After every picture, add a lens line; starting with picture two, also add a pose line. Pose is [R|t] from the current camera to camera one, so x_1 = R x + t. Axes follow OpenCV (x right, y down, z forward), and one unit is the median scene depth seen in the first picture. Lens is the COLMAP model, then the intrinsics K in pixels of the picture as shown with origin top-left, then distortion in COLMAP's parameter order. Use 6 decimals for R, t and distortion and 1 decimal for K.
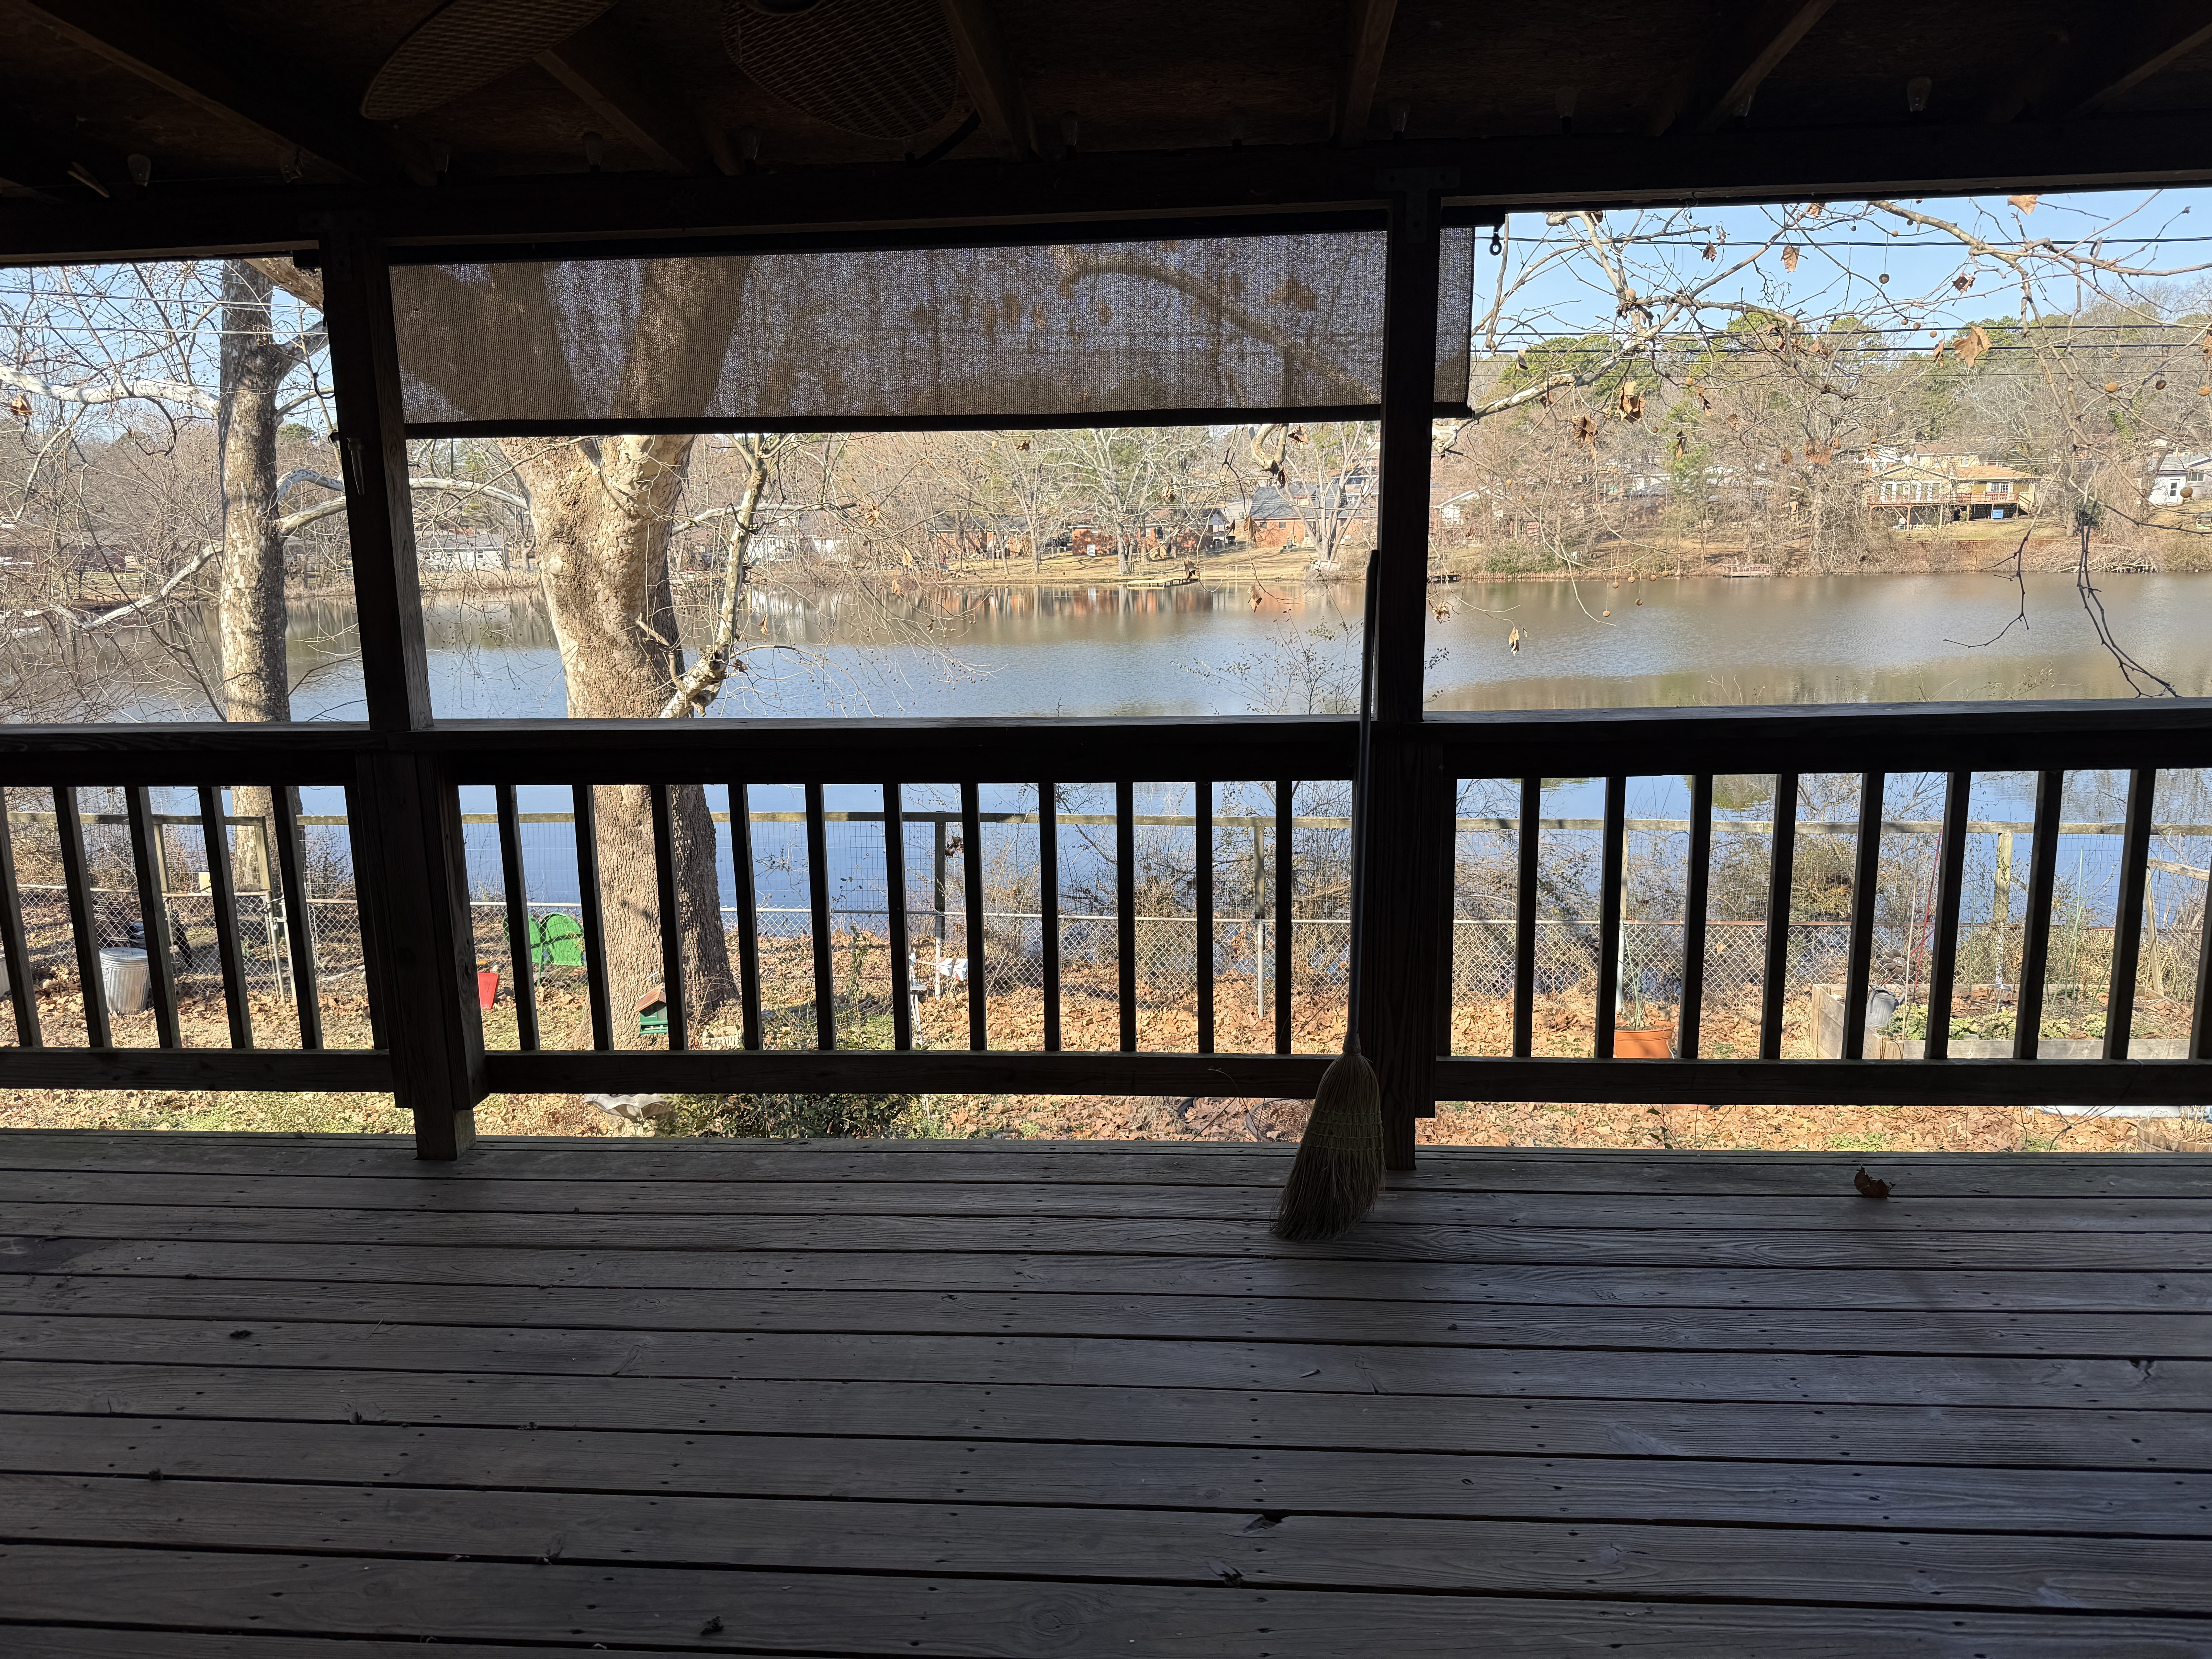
lens RADIAL K [[1559.4, 0, 1106.9], [0, 1559.4, 824.9], [0, 0, 1]] dist [0.030318, -0.042185]
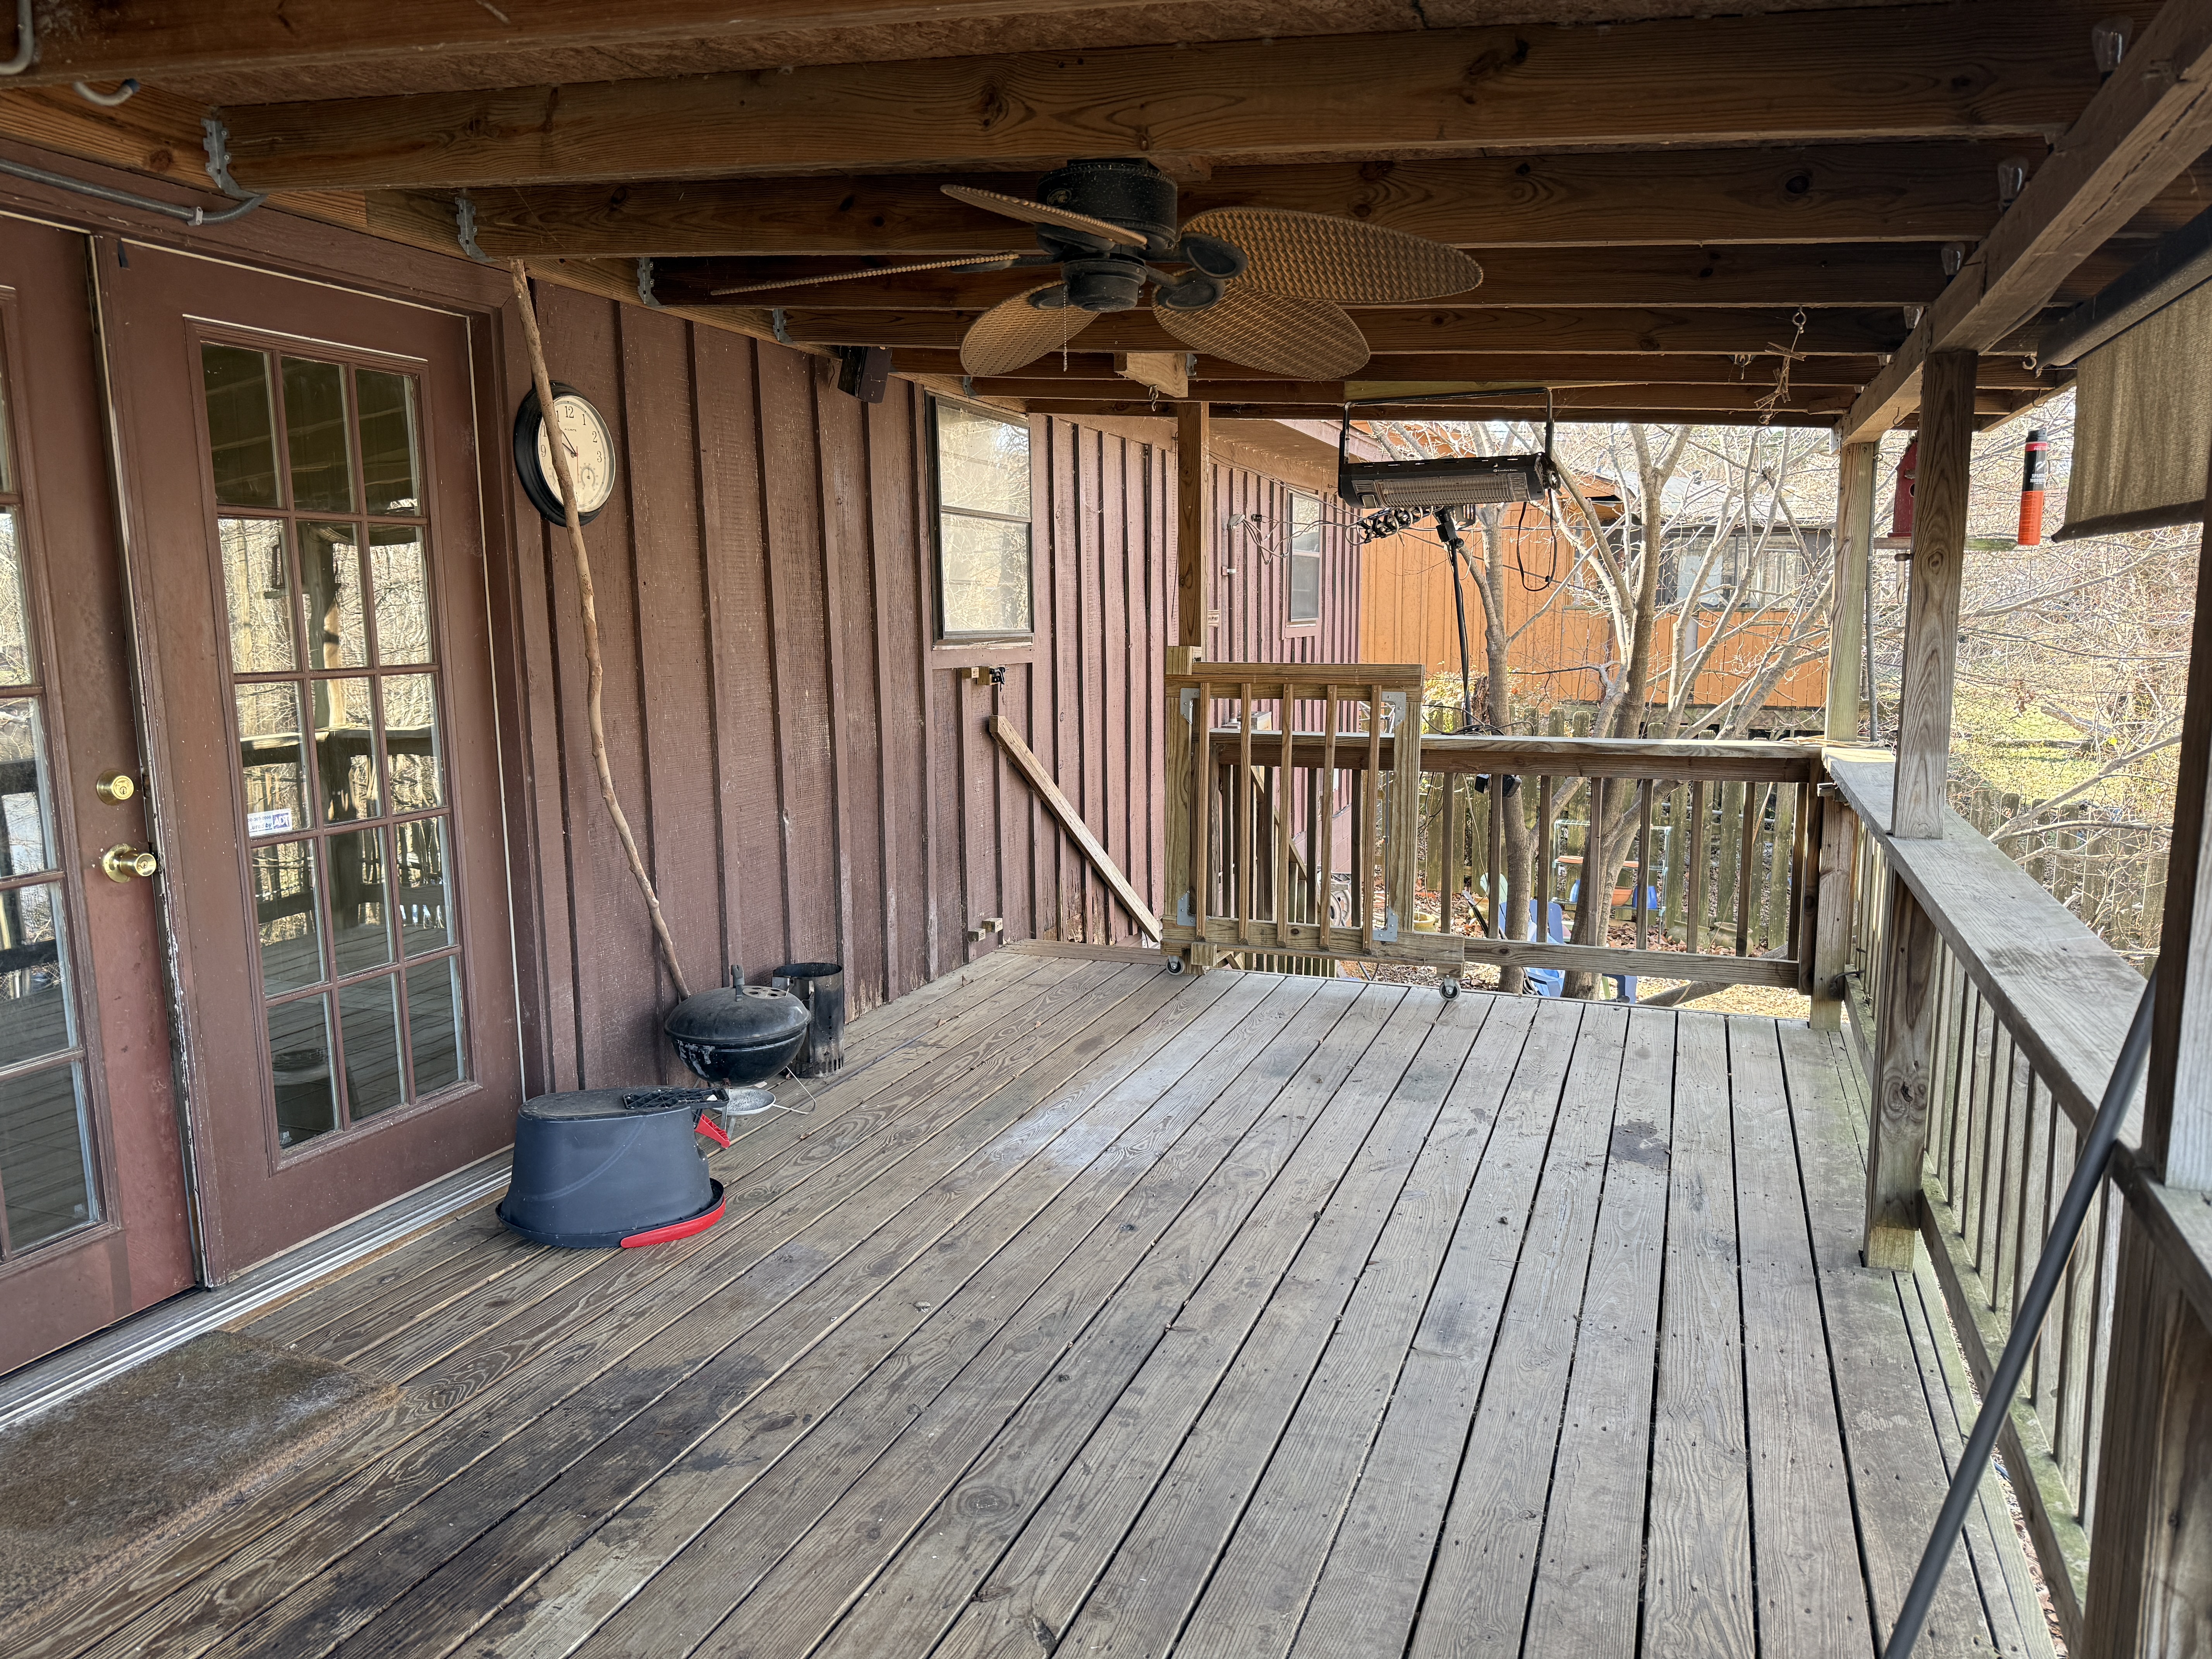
lens RADIAL K [[1559.4, 0, 1105.1], [0, 1559.4, 837.2], [0, 0, 1]] dist [0.030318, -0.042185]
pose [[-0.287172, 0.157203, -0.944891, 0.818978], [-0.174334, 0.961388, 0.212932, -0.233000], [0.941881, 0.225875, -0.248678, 0.999828]]
